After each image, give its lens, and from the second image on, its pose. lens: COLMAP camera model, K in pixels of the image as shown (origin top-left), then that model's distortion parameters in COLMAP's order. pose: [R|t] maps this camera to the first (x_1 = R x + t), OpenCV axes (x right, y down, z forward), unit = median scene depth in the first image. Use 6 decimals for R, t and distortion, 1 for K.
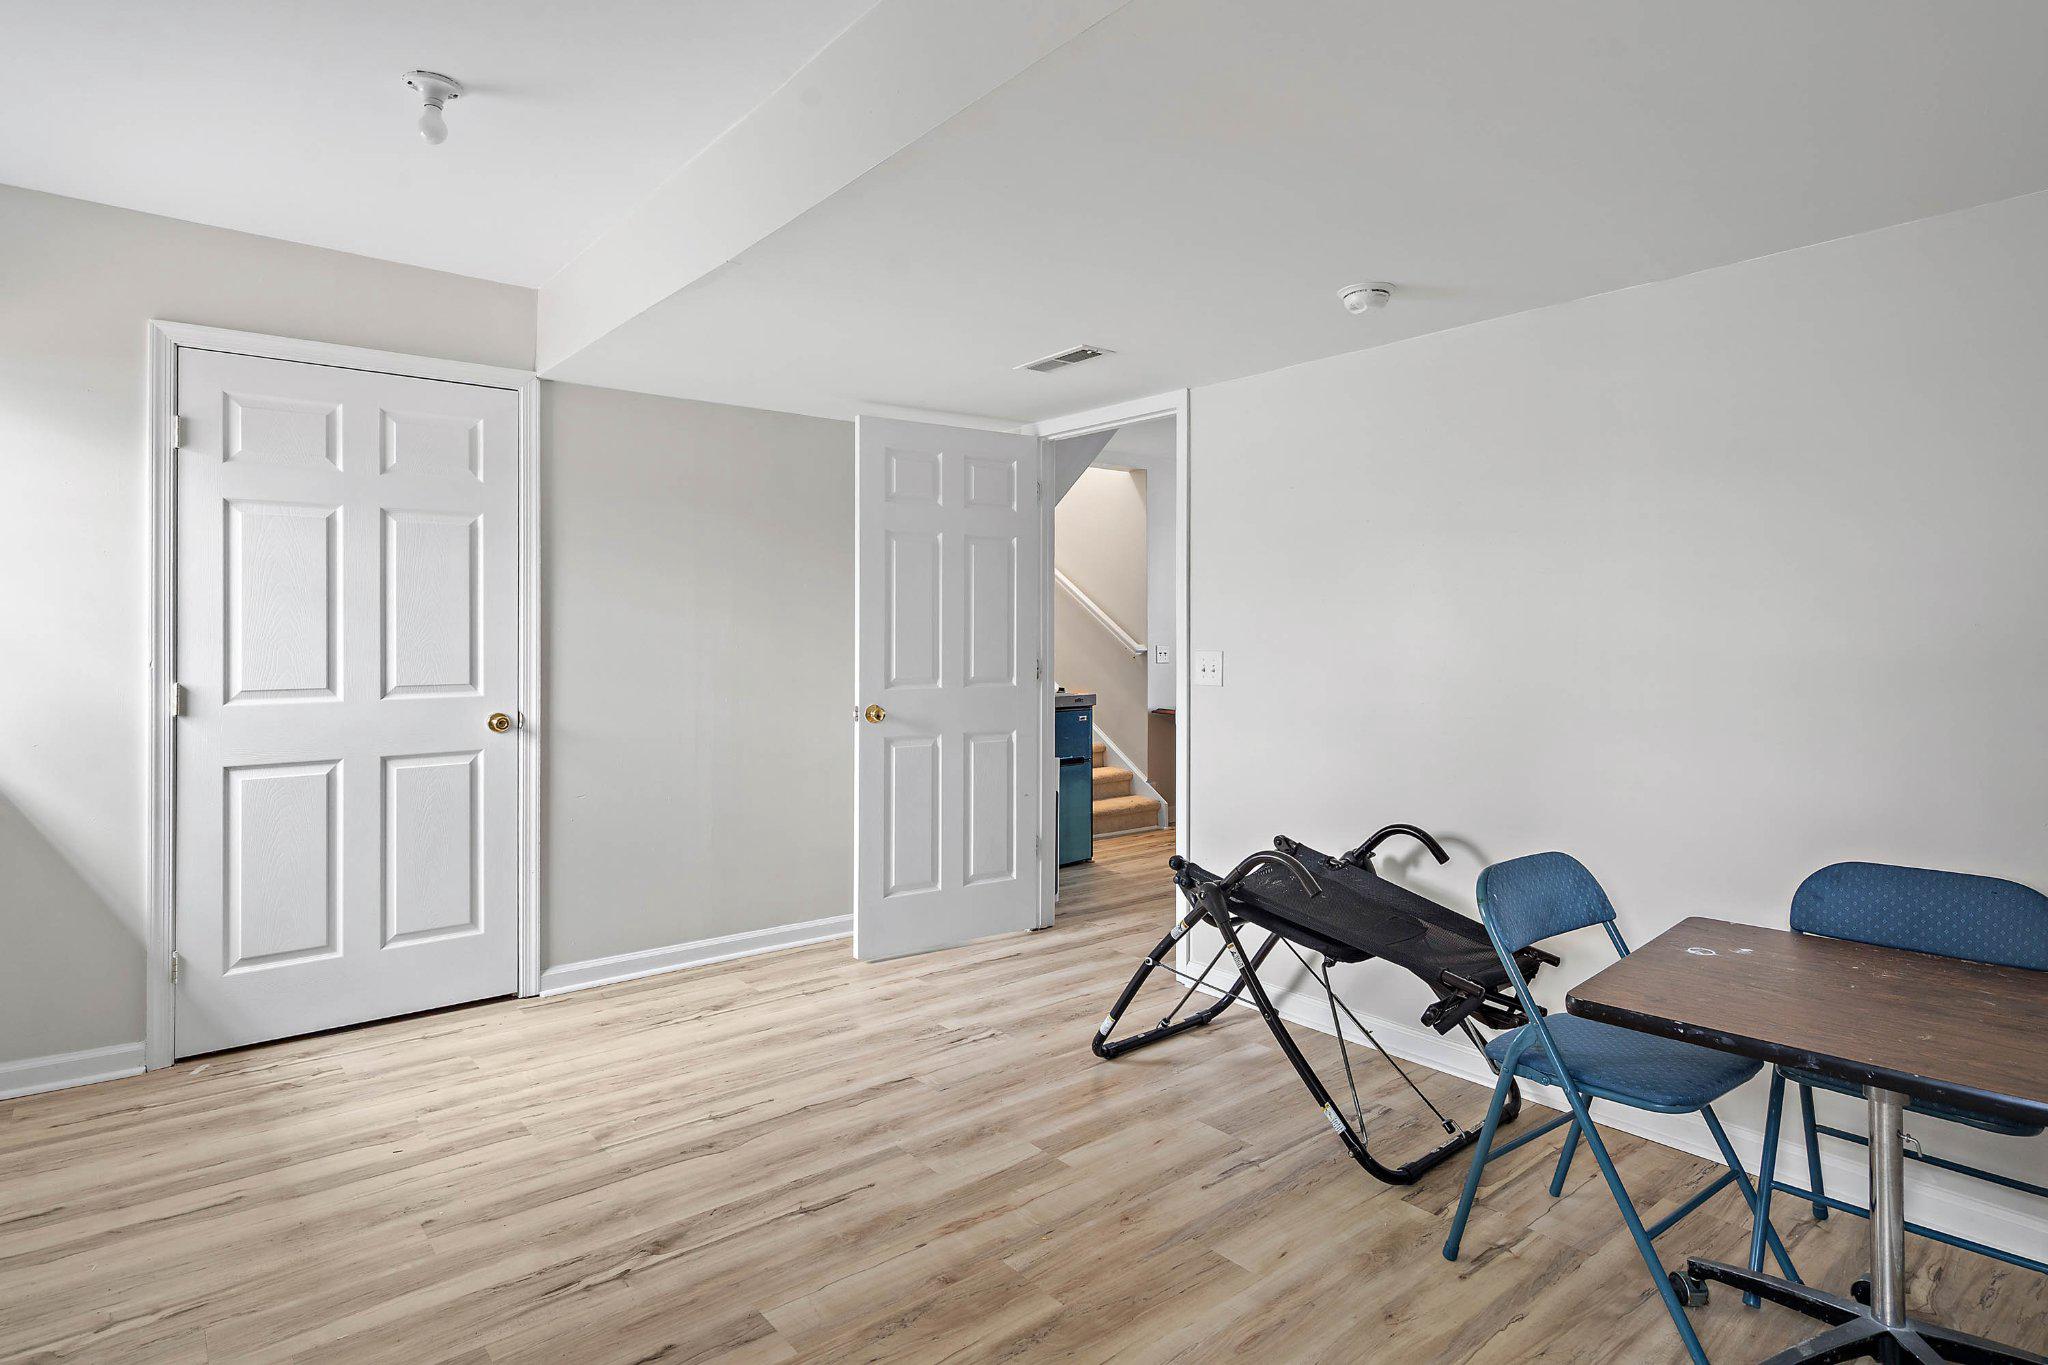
lens RADIAL K [[1083.7, 0, 1021.8], [0, 1083.7, 664.5], [0, 0, 1]] dist [0.030105, 0.000505]
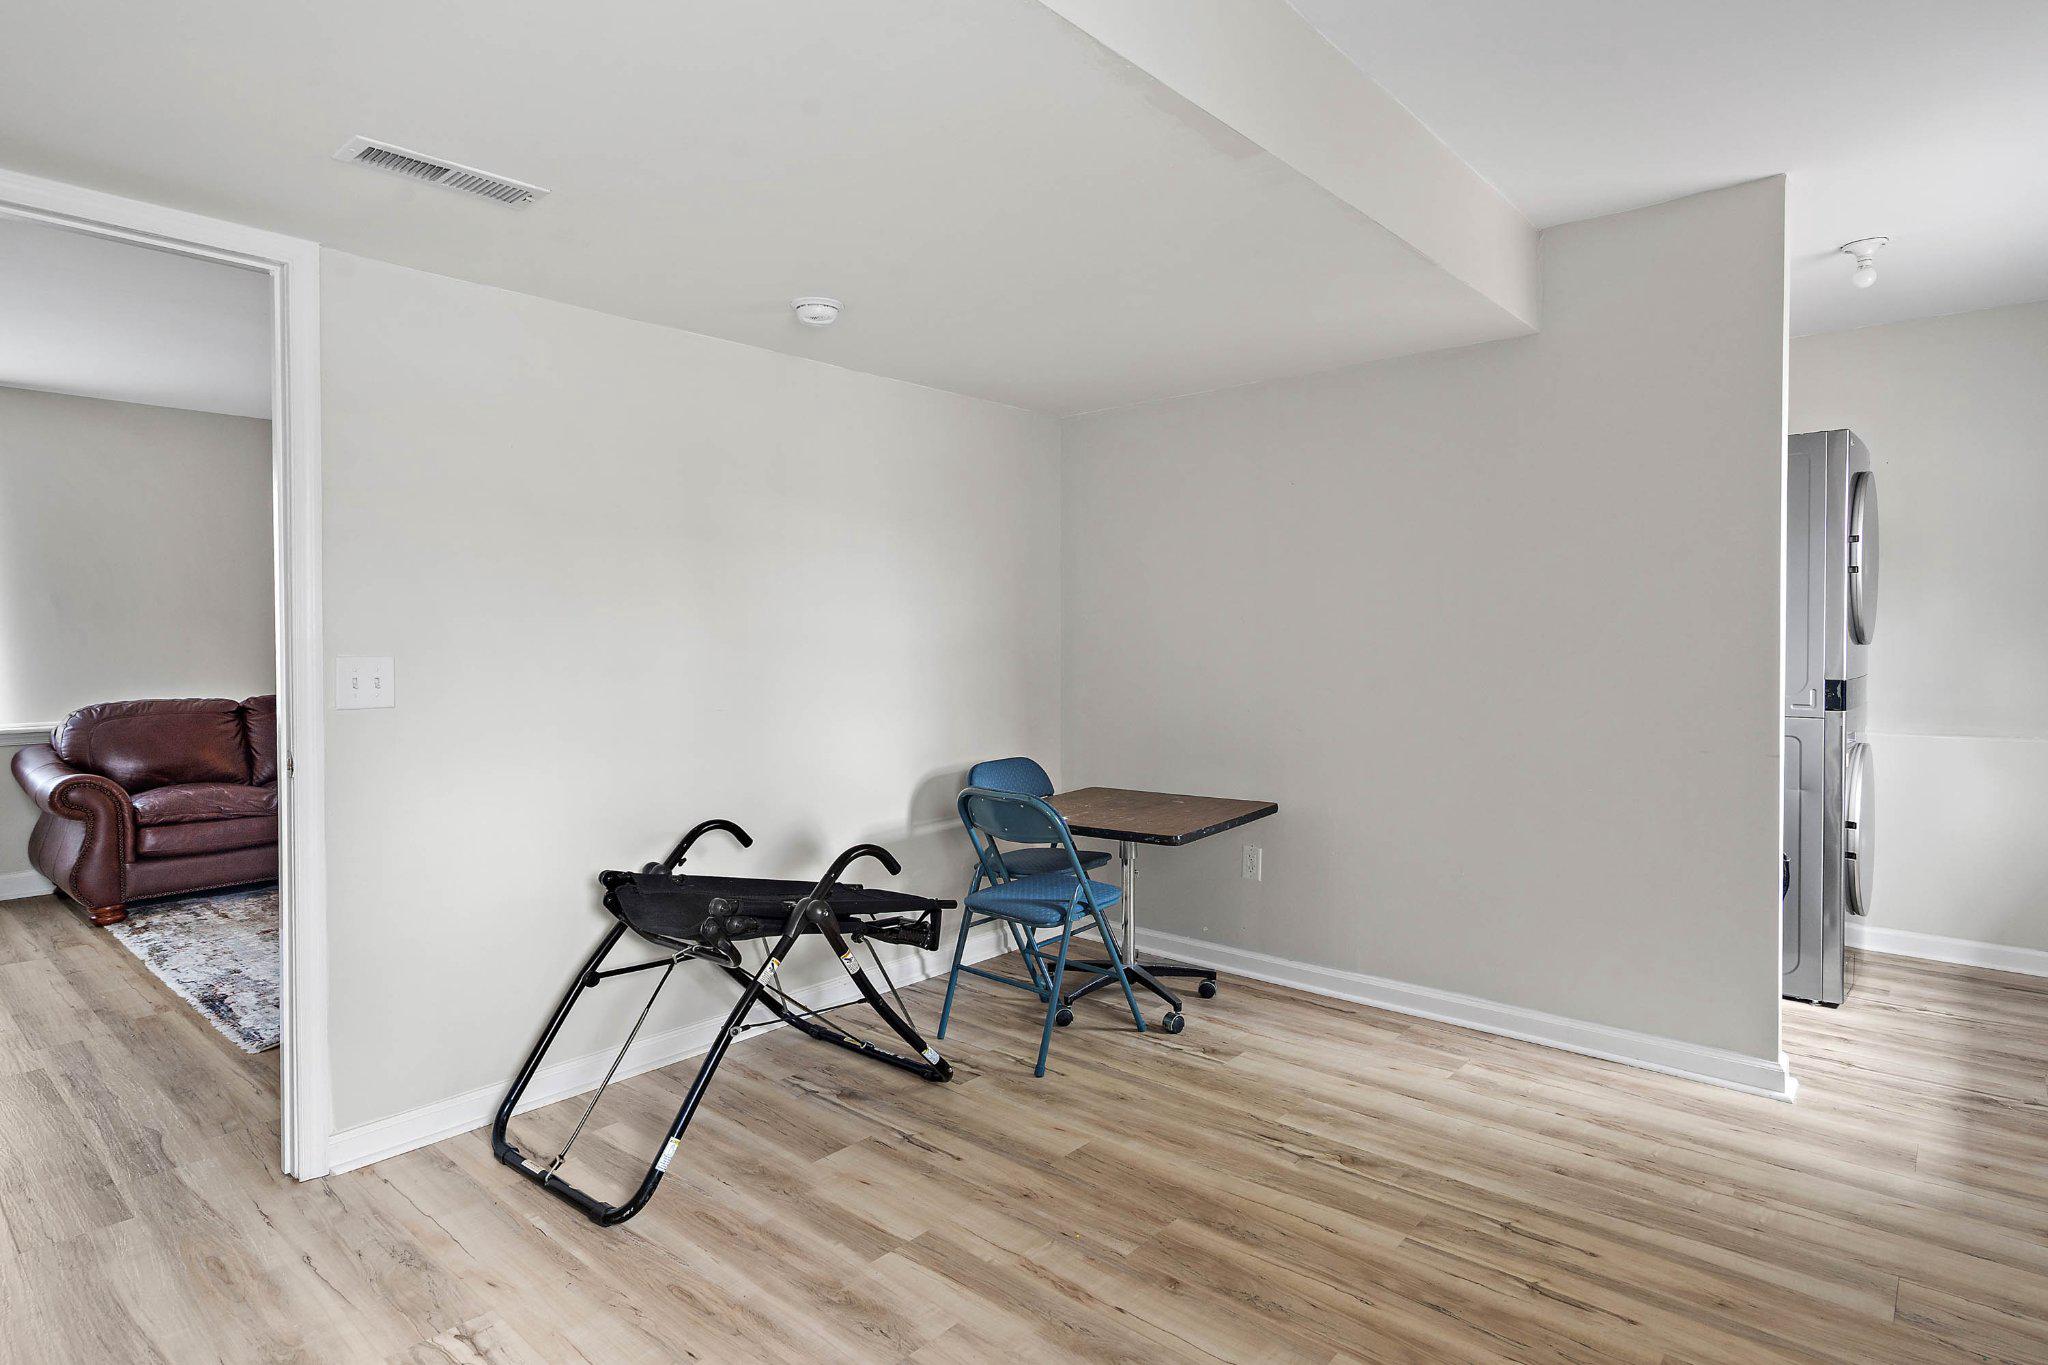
lens RADIAL K [[1083.7, 0, 1021.9], [0, 1083.7, 673.2], [0, 0, 1]] dist [0.030105, 0.000505]
pose [[-0.167800, -0.024211, 0.985524, -0.864303], [0.021432, 0.999373, 0.028201, -0.012769], [-0.985588, 0.025853, -0.167175, 1.110792]]
